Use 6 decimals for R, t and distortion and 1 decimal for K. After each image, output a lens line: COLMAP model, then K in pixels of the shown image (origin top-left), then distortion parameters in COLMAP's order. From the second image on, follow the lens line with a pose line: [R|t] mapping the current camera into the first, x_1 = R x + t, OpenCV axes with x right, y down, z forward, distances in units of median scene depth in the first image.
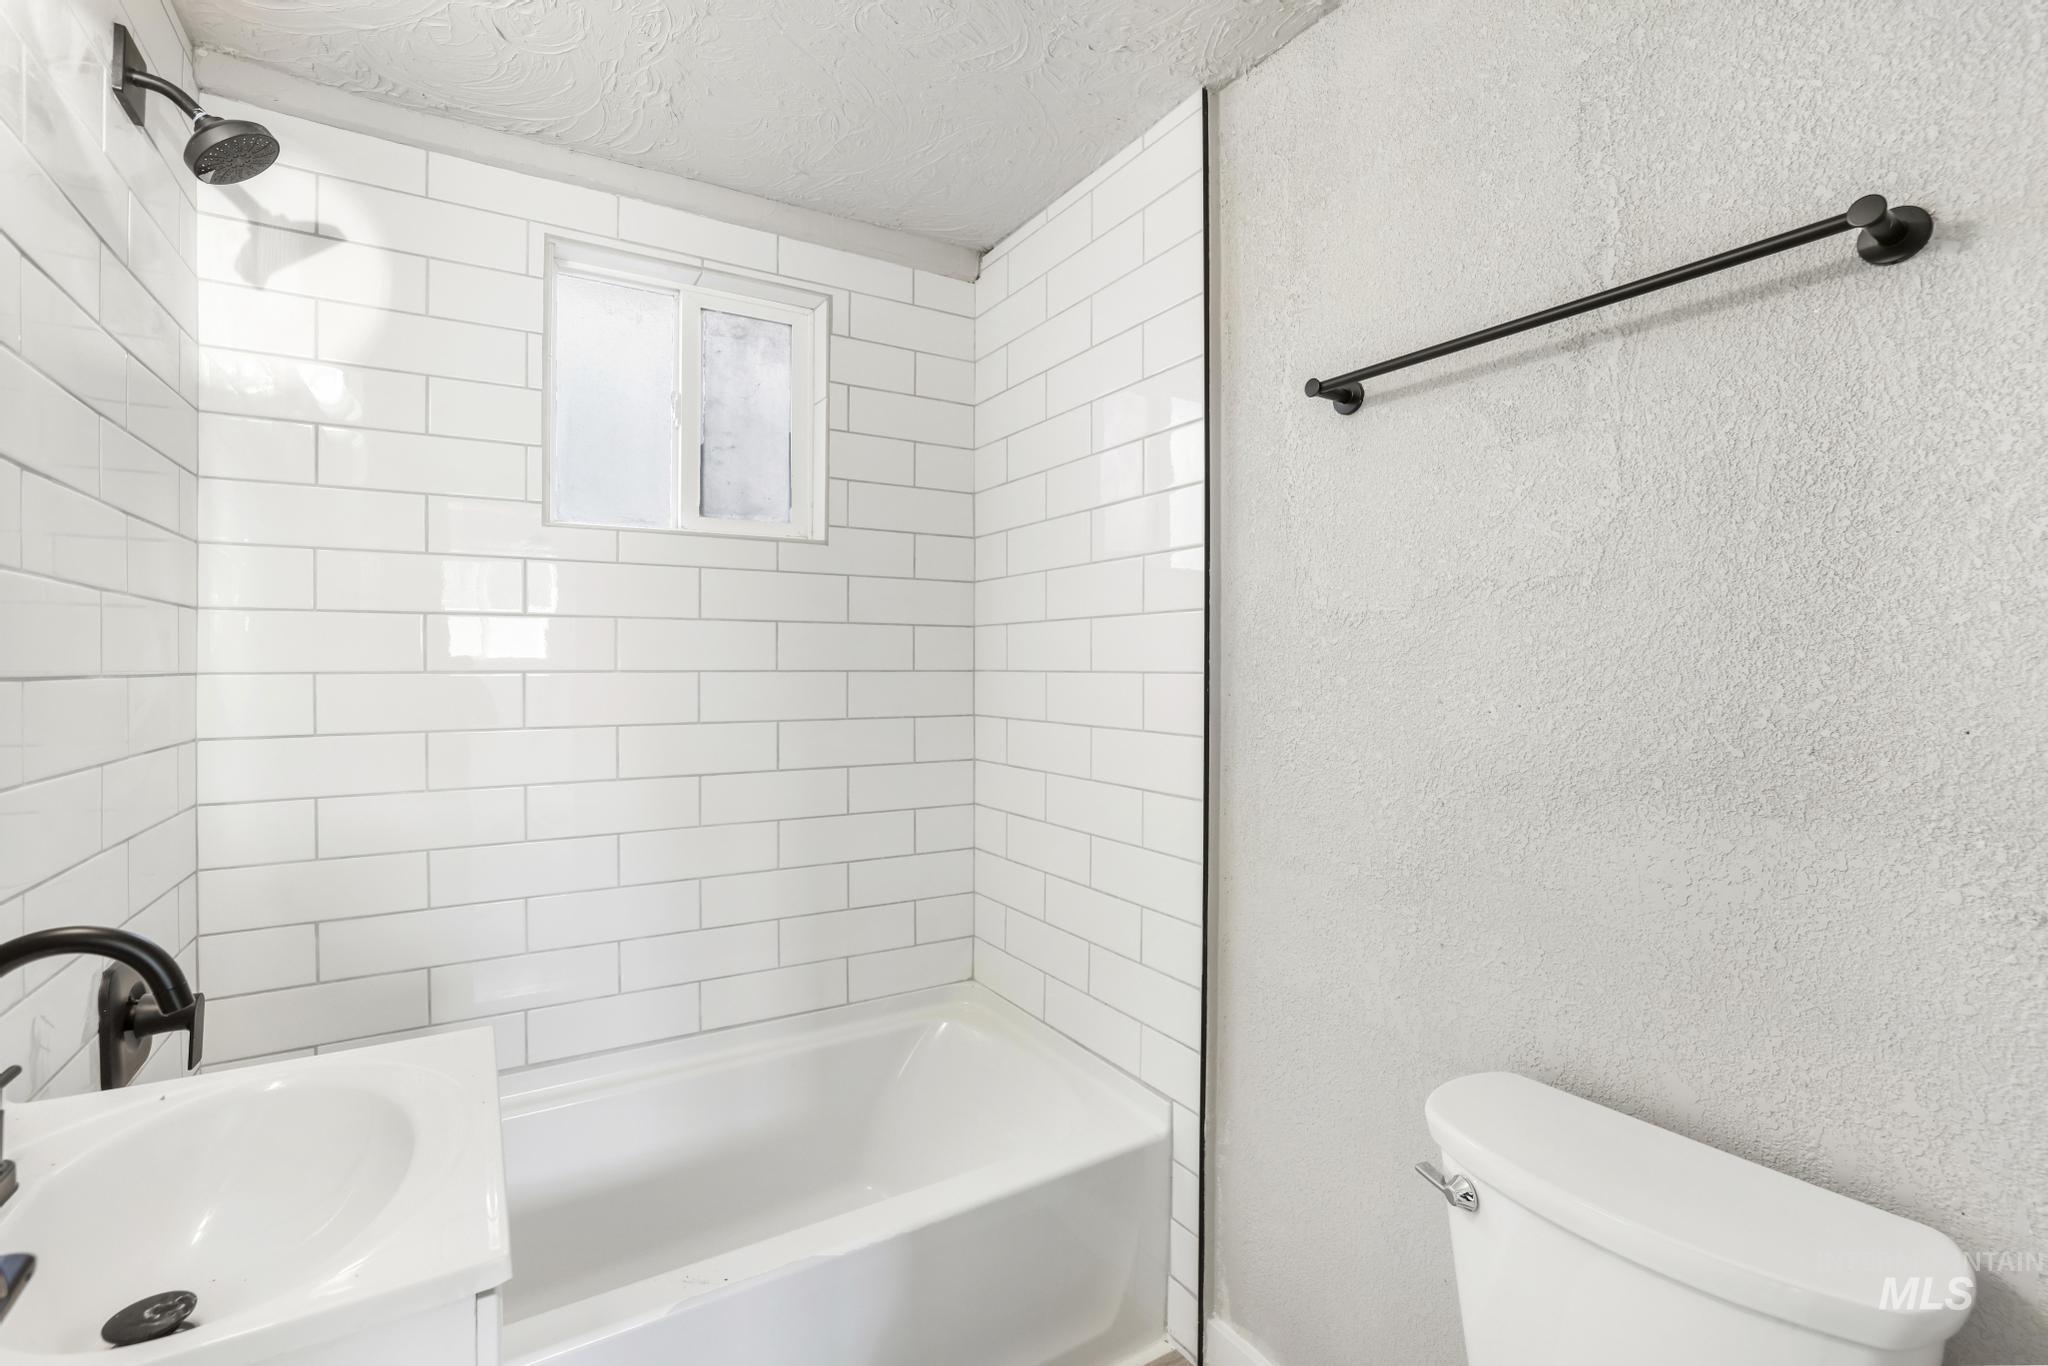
lens RADIAL K [[927.6, 0, 1011.9], [0, 927.6, 663.7], [0, 0, 1]] dist [-0.040383, 0.018806]
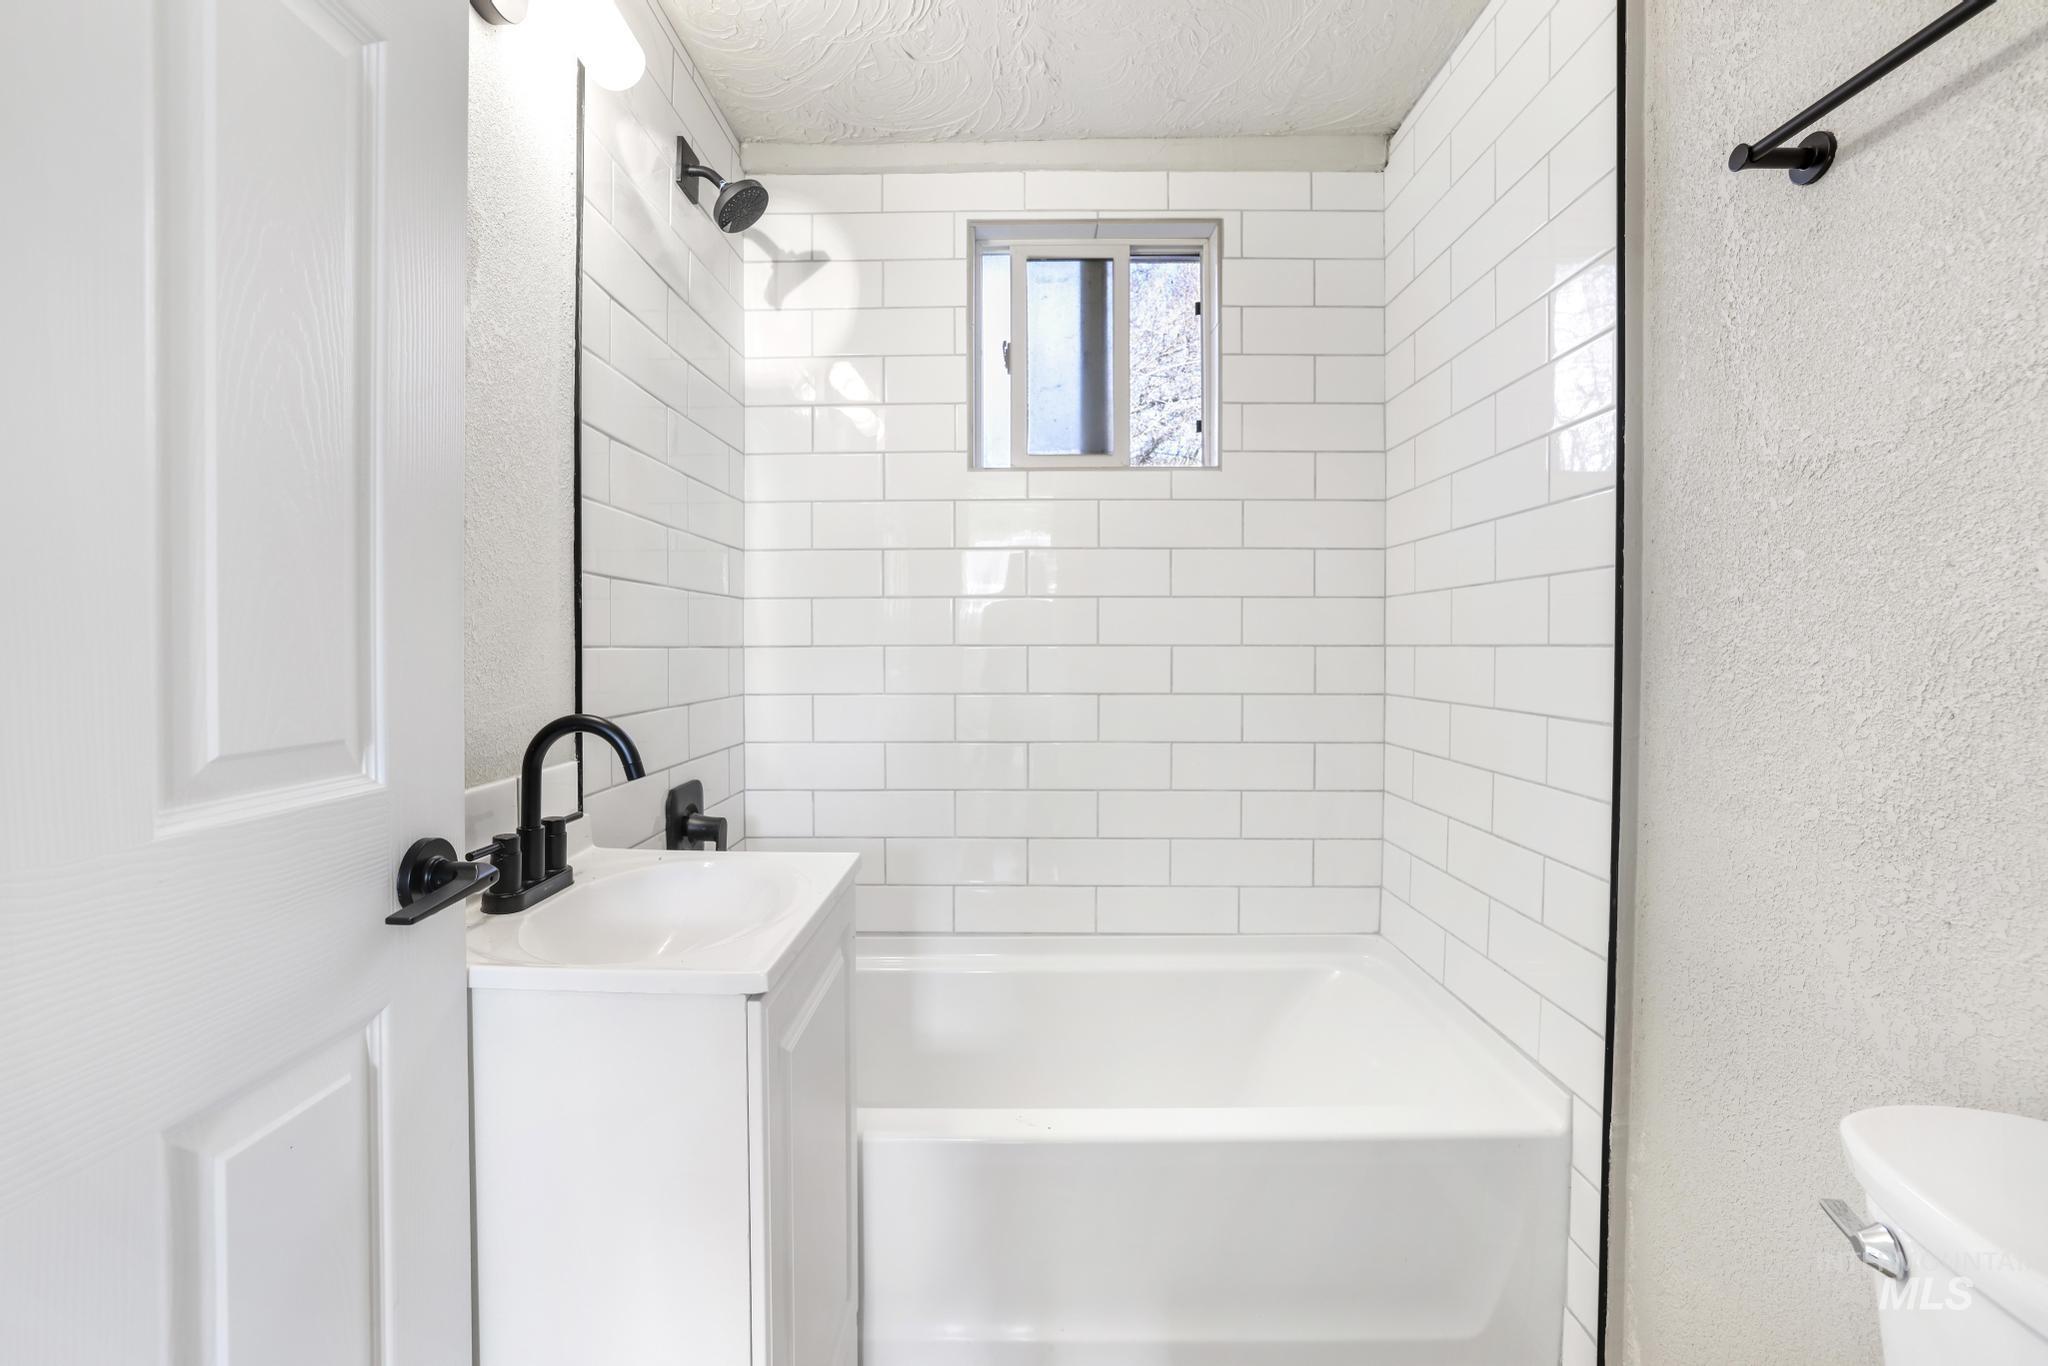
lens RADIAL K [[927.6, 0, 1011.9], [0, 927.6, 663.7], [0, 0, 1]] dist [-0.040383, 0.018806]
pose [[0.837057, 0.011871, -0.546987, 0.208995], [-0.006541, 0.999910, 0.011691, 0.091507], [0.547077, -0.006208, 0.837060, 0.051747]]
